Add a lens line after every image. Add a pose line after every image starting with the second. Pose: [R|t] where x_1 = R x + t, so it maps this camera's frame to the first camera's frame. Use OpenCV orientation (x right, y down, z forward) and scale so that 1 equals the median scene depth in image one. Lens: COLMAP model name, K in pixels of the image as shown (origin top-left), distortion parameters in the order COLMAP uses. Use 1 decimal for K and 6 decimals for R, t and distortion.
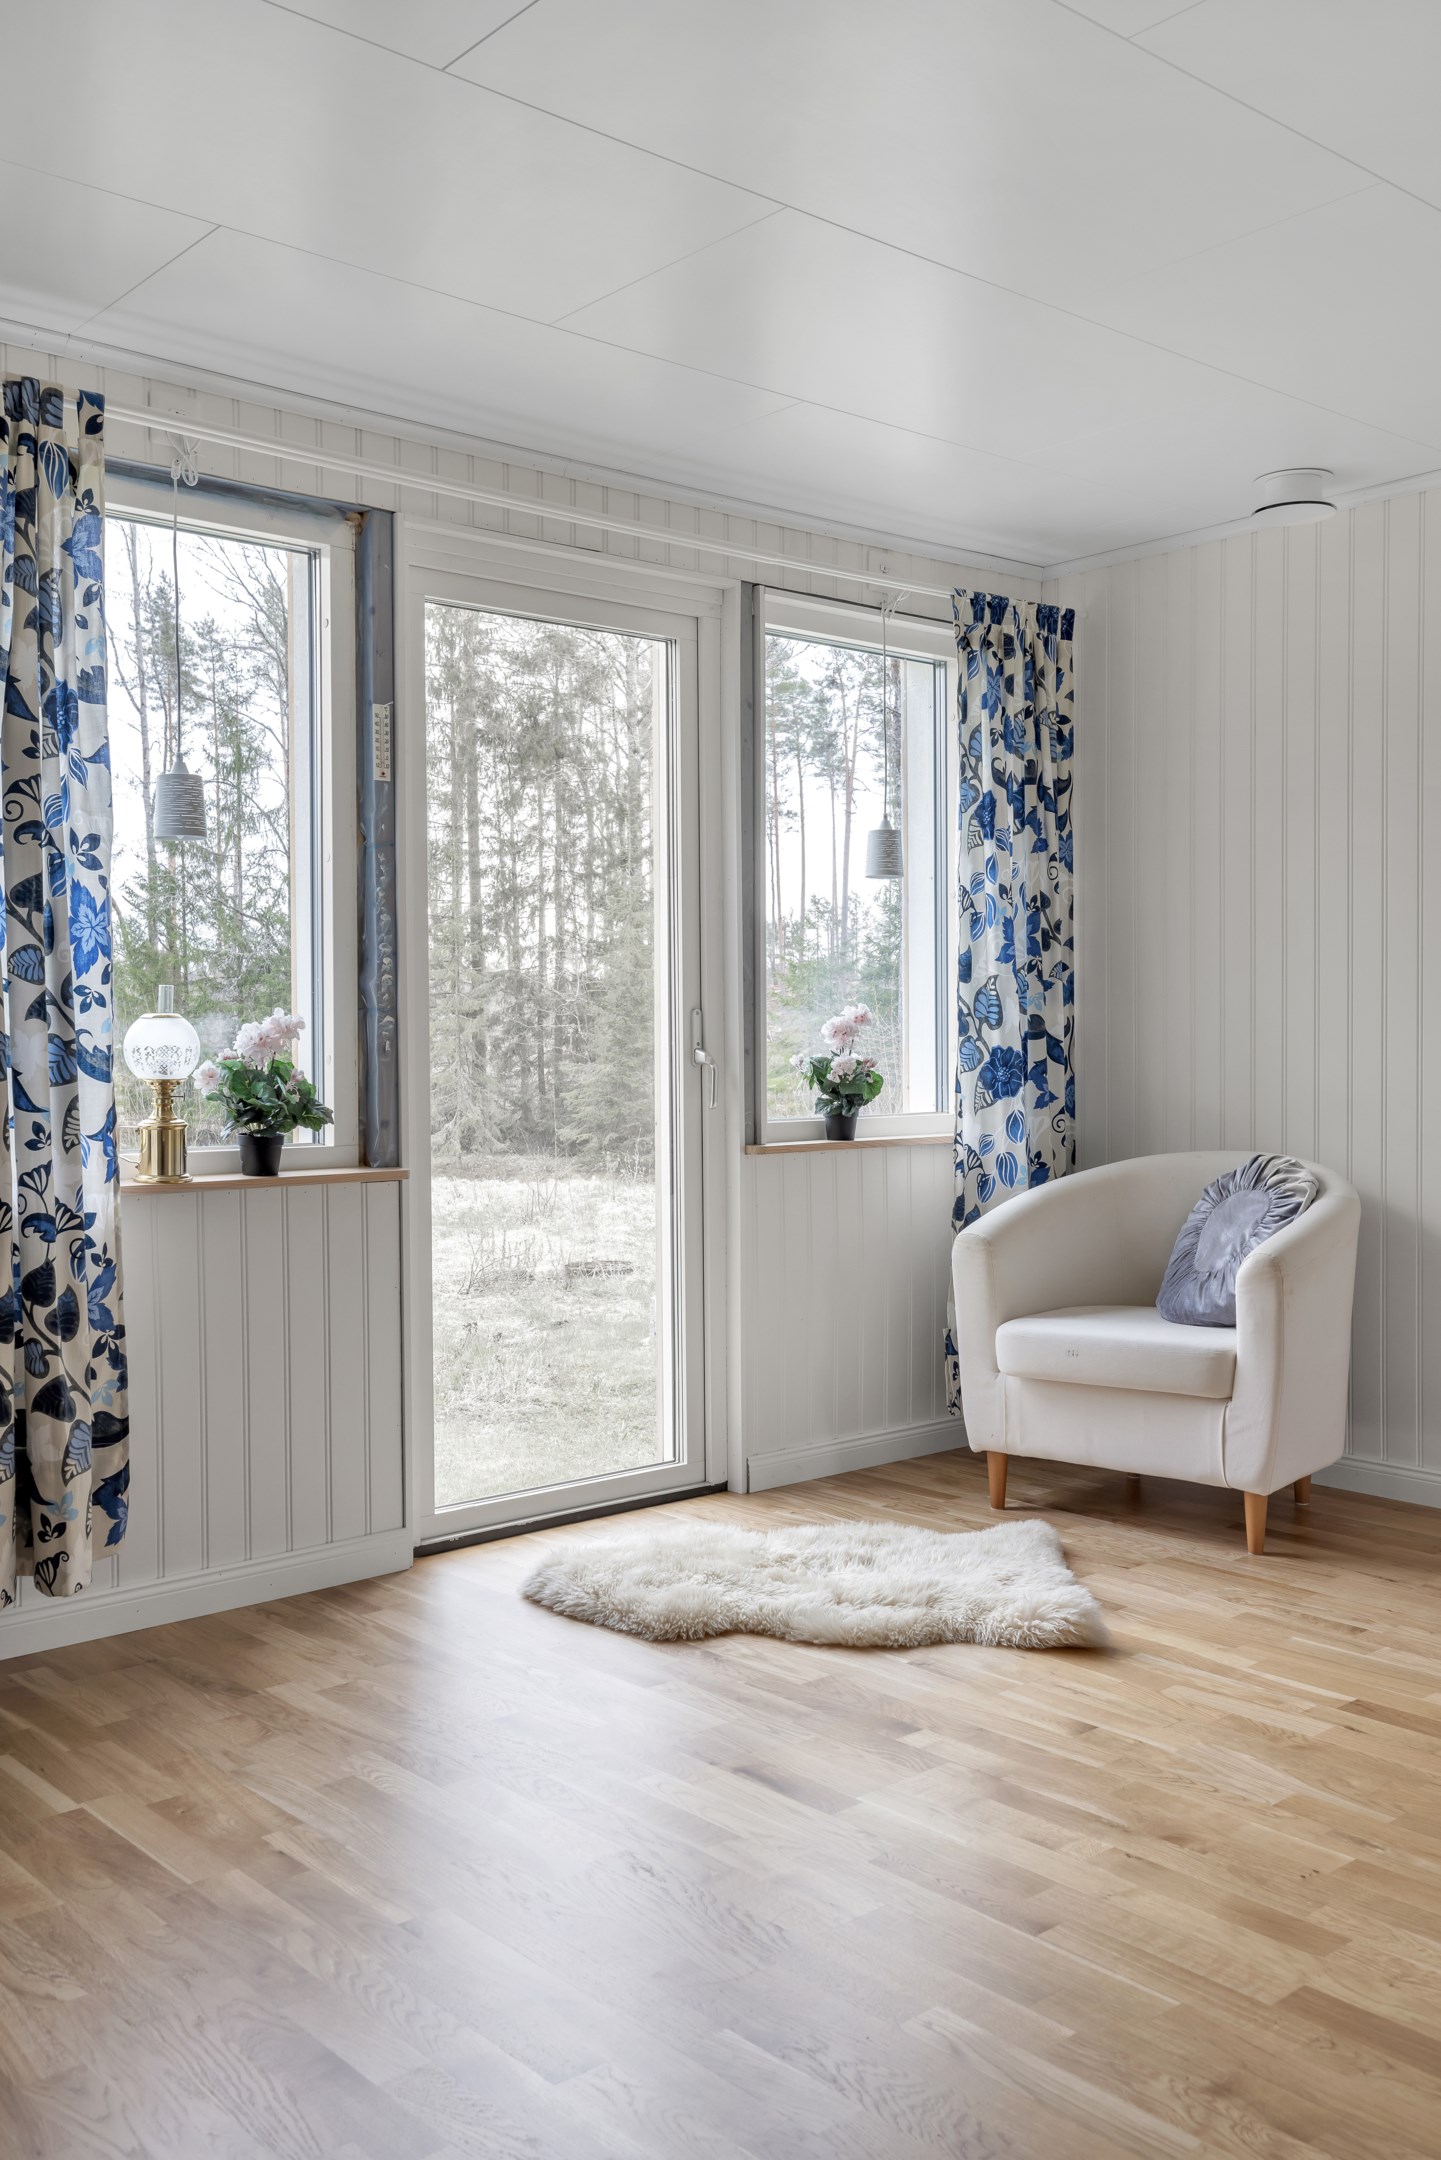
lens RADIAL K [[1892.1, 0, 712.2], [0, 1892.1, 1081.9], [0, 0, 1]] dist [-0.008122, -0.003921]
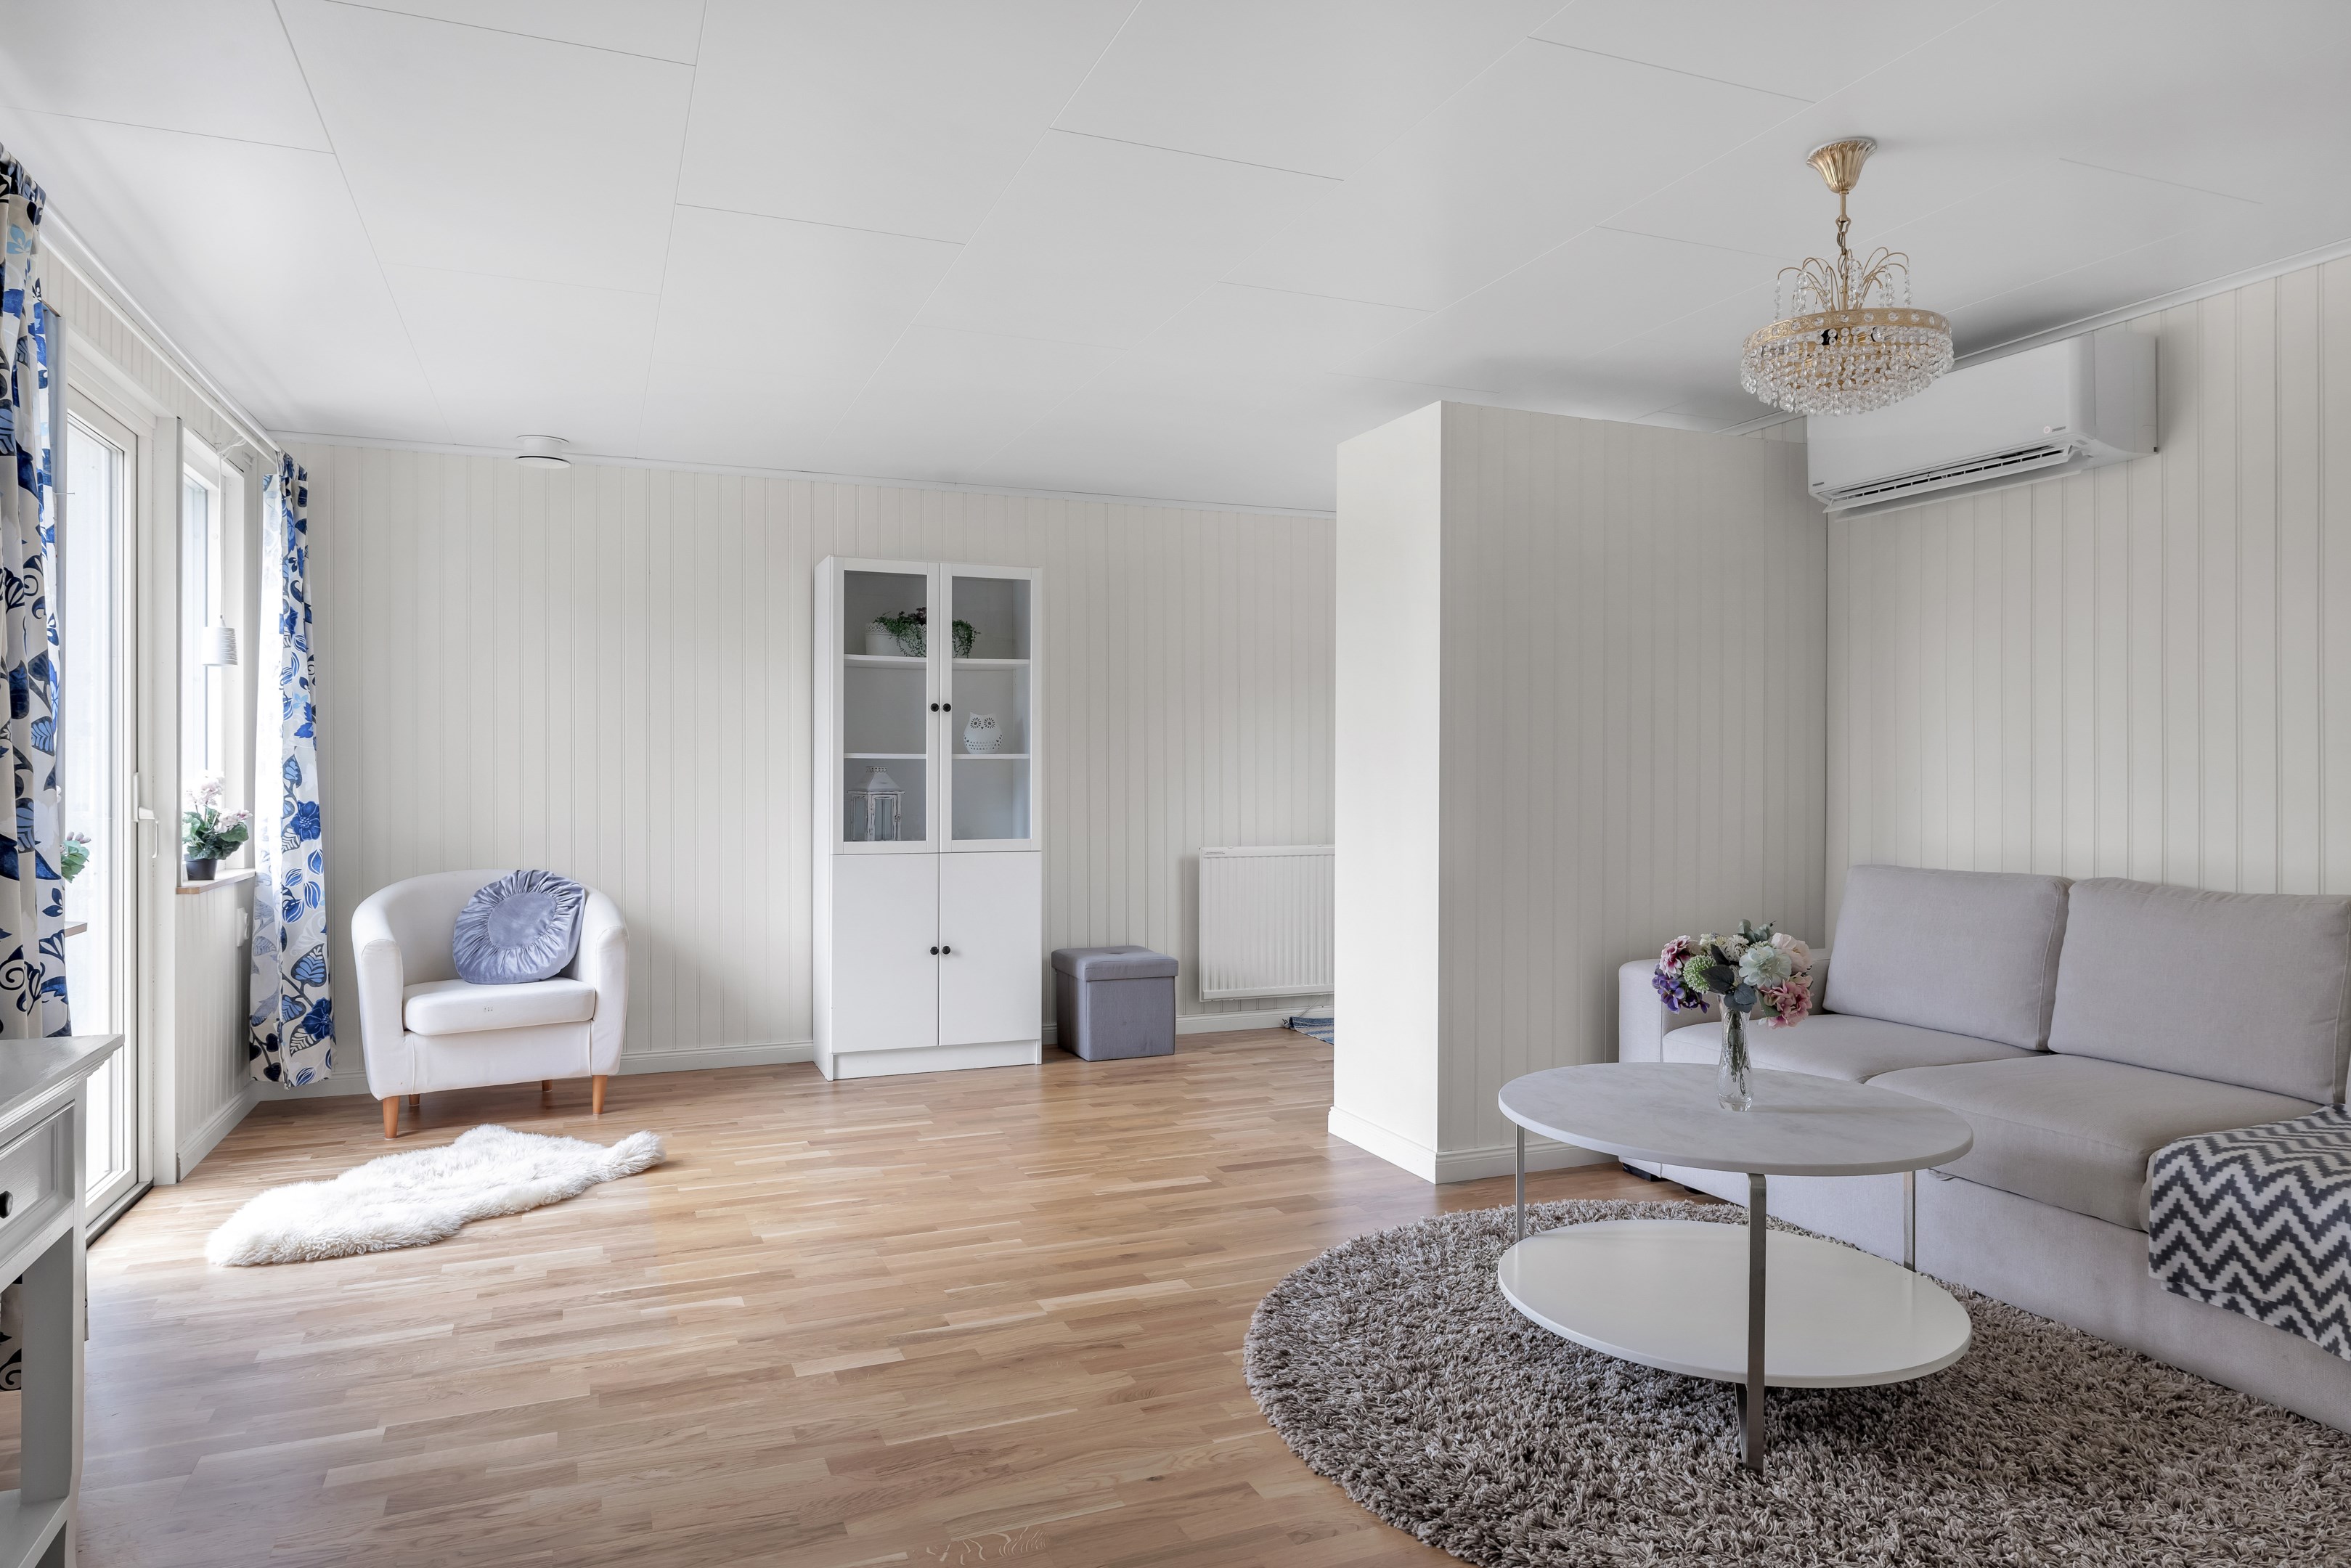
lens RADIAL K [[1442.5, 0, 1166.8], [0, 1442.5, 773.3], [0, 0, 1]] dist [-0.007231, 0.004764]
pose [[0.323865, 0.006857, 0.946078, -0.791692], [0.019739, 0.999707, -0.014003, -0.016420], [-0.945897, 0.023209, 0.323635, 0.147393]]
